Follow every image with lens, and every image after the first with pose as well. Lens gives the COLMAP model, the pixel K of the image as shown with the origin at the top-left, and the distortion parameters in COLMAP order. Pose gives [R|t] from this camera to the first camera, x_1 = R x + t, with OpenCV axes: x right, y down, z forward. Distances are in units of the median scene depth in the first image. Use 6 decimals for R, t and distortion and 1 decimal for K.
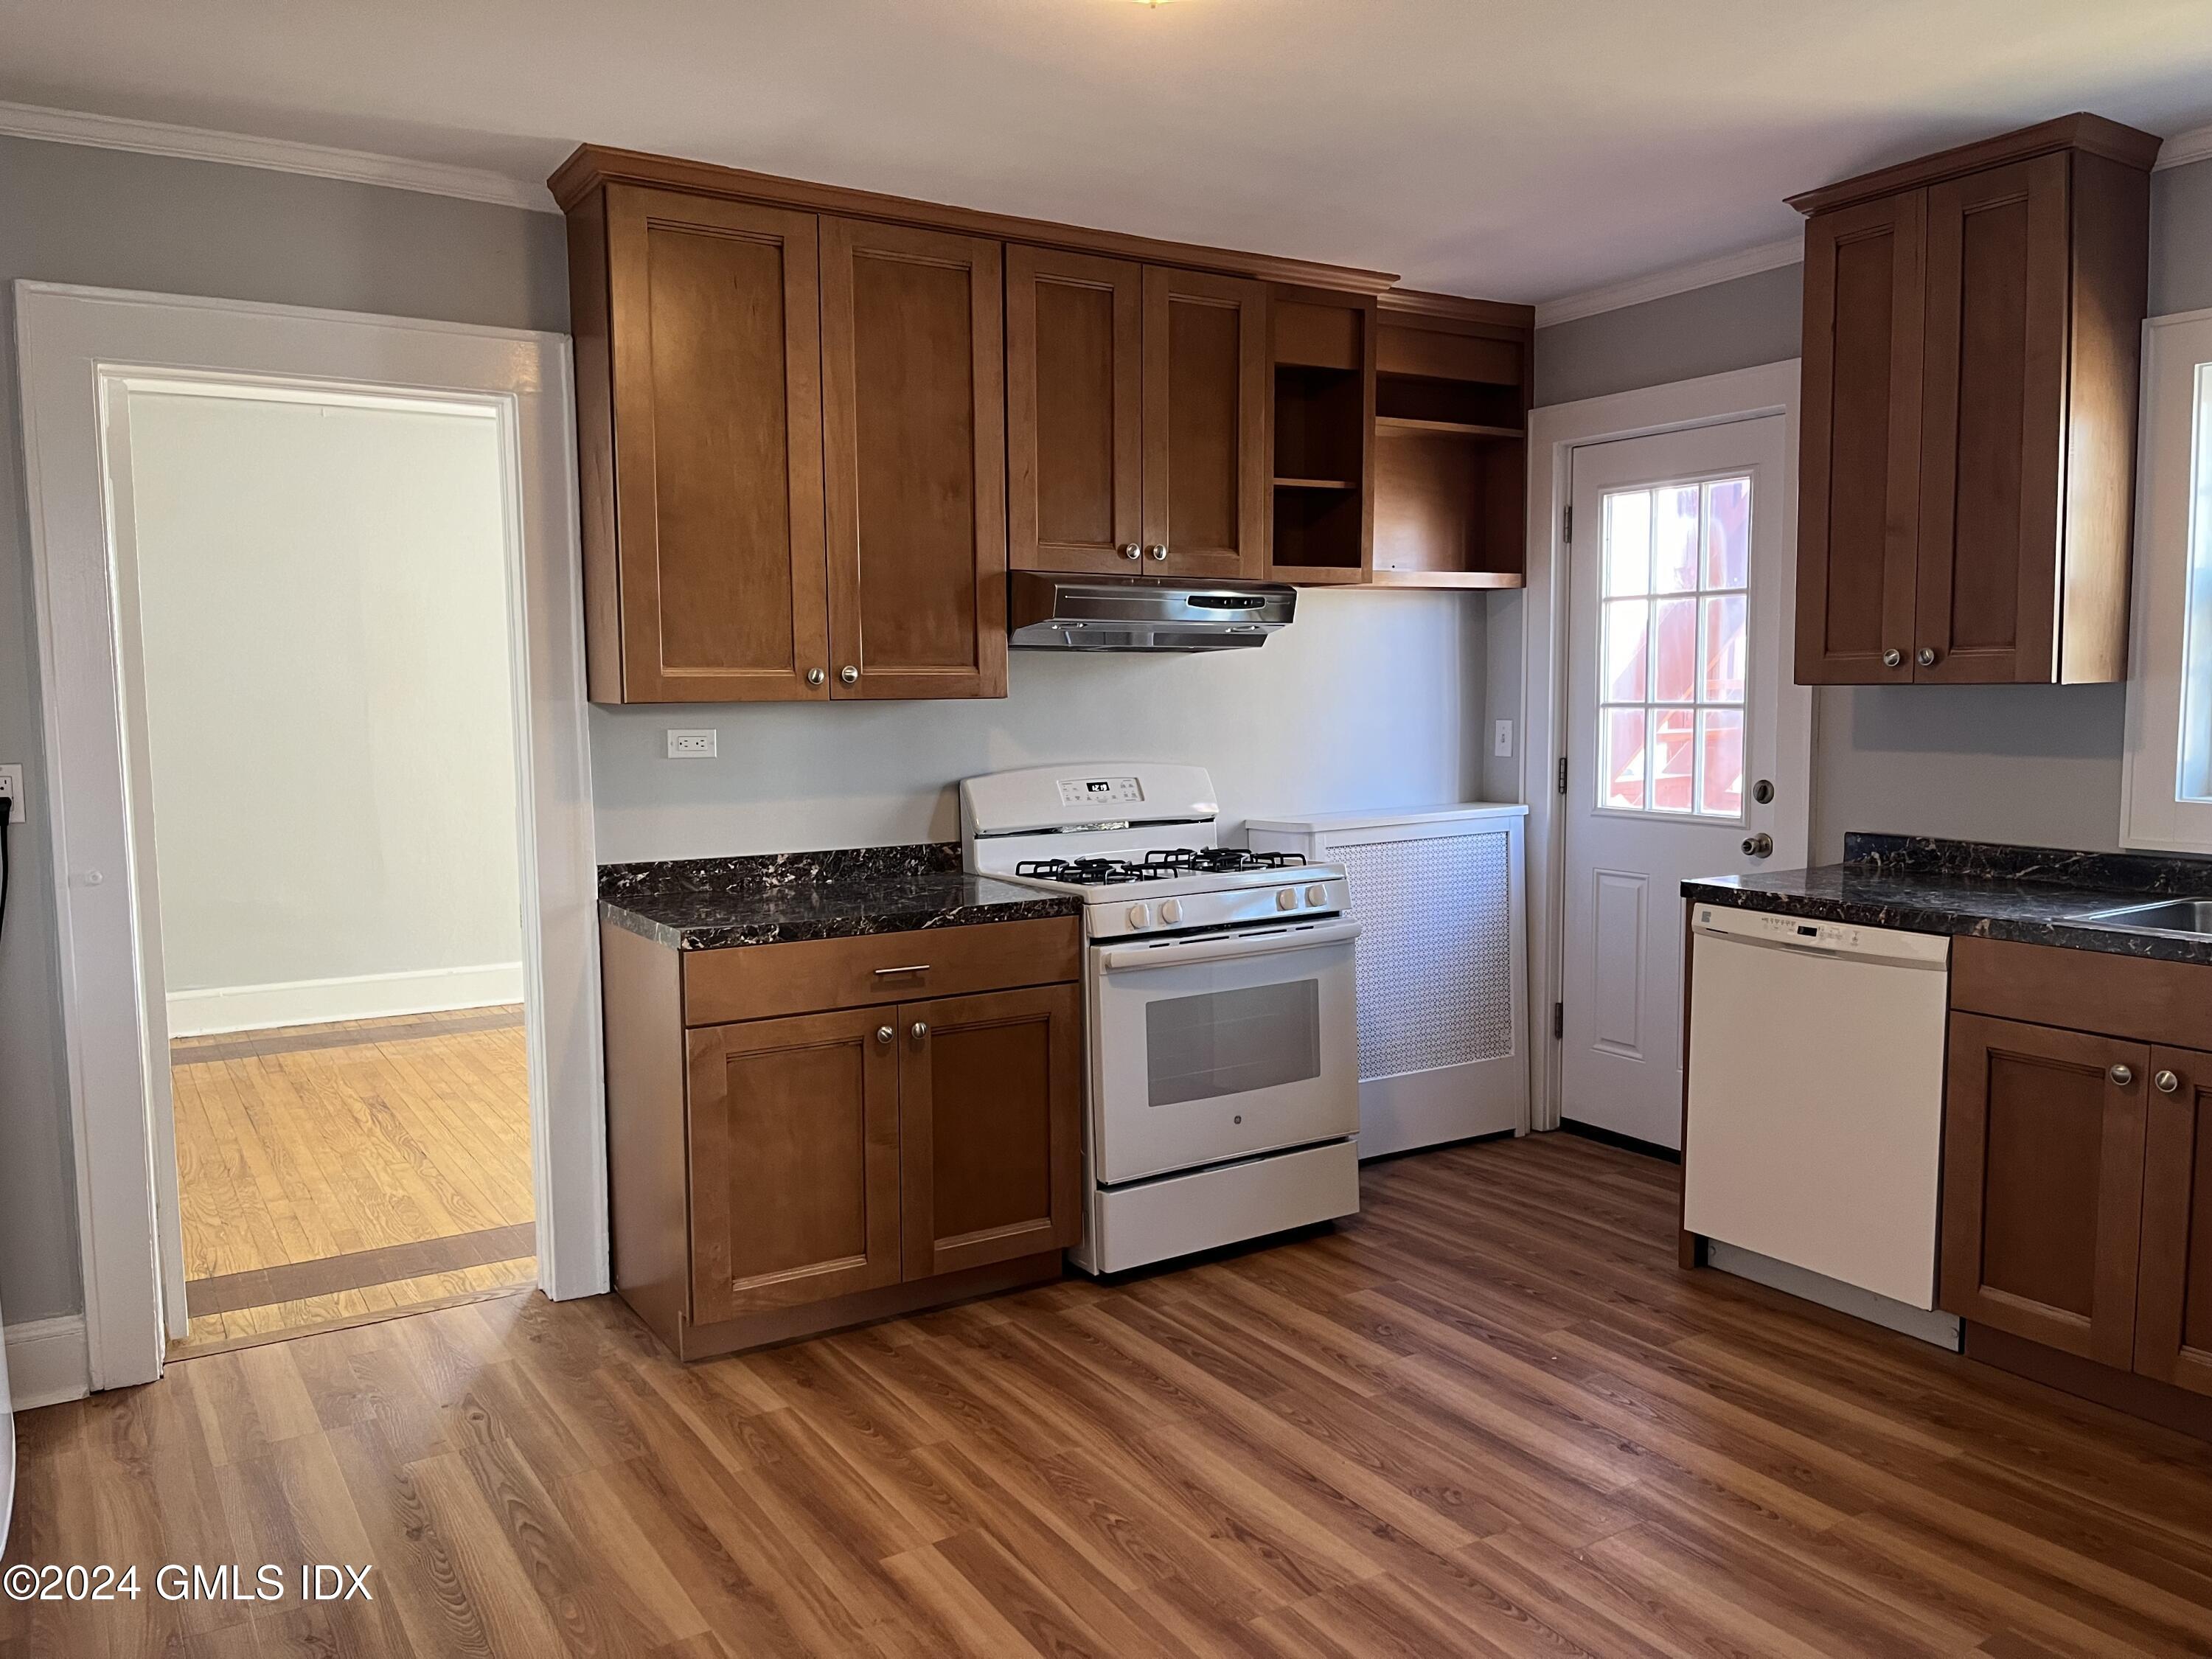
lens RADIAL K [[1664.8, 0, 1115.0], [0, 1664.8, 839.9], [0, 0, 1]] dist [0.072360, -0.104344]
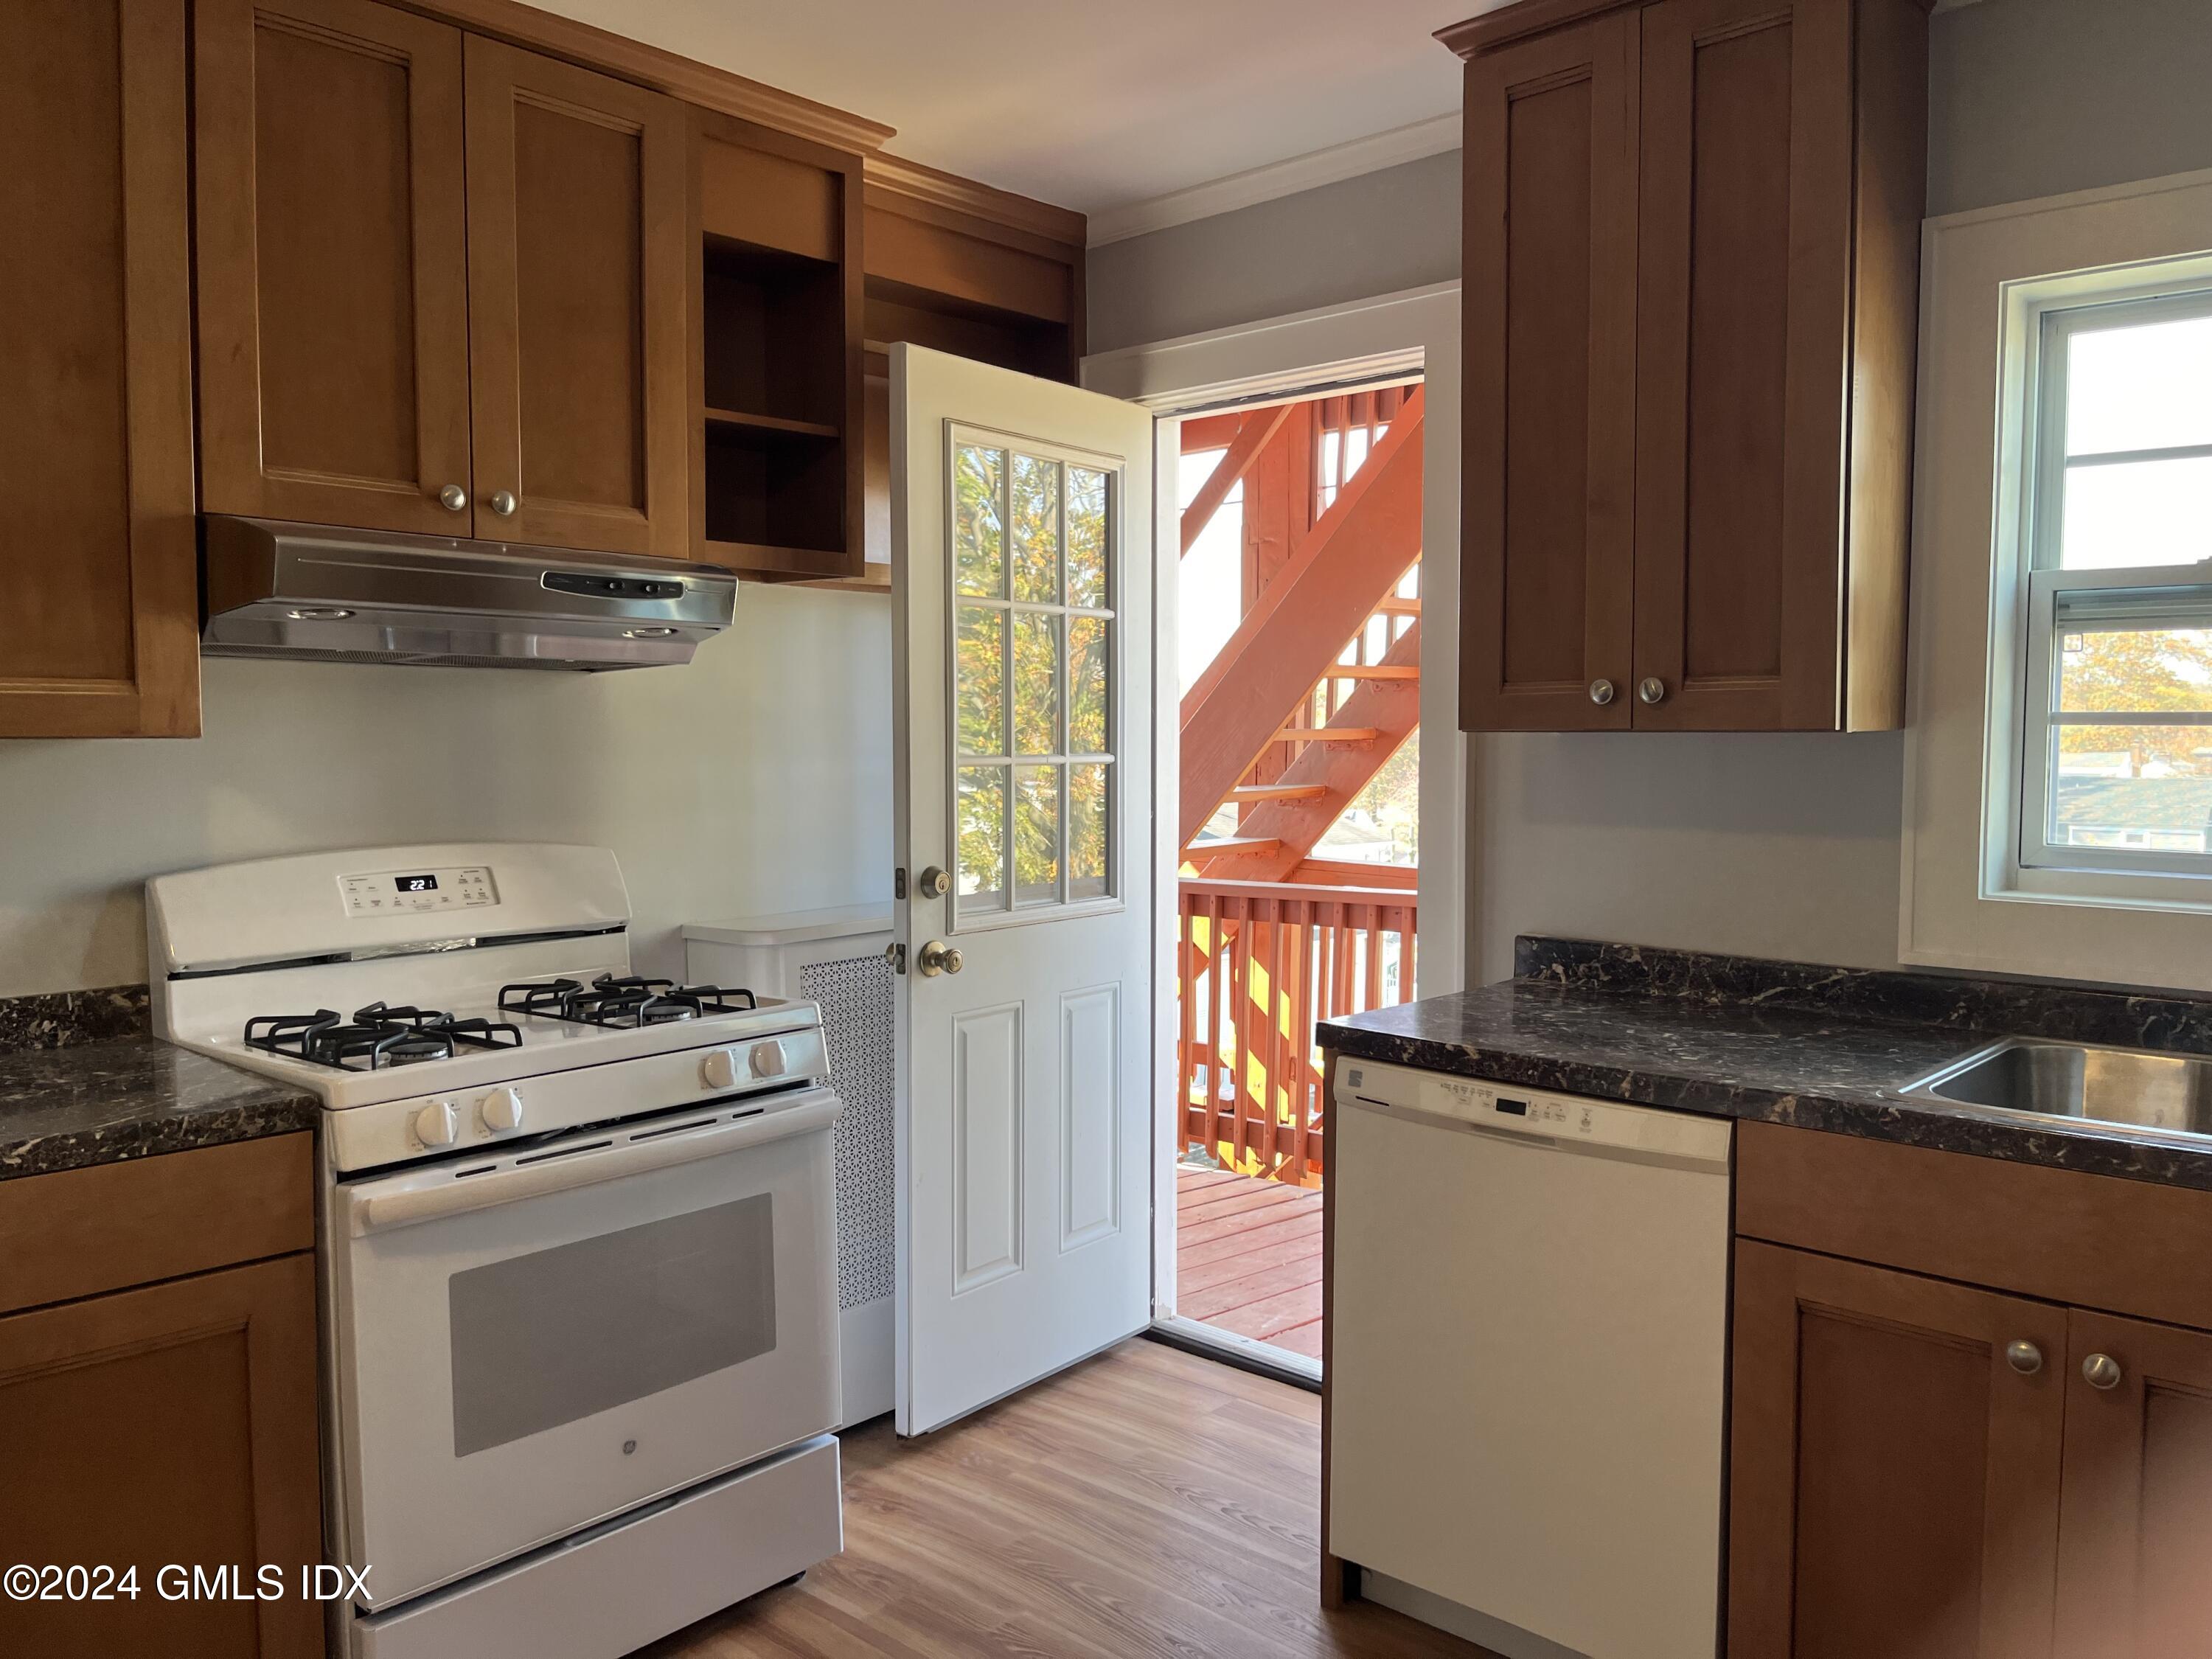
lens RADIAL K [[1664.8, 0, 1115.0], [0, 1664.8, 839.9], [0, 0, 1]] dist [0.072360, -0.104344]
pose [[0.965929, -0.007032, 0.258711, 0.087929], [0.014731, 0.999504, -0.027836, -0.030261], [-0.258386, 0.030699, 0.965554, 0.372526]]
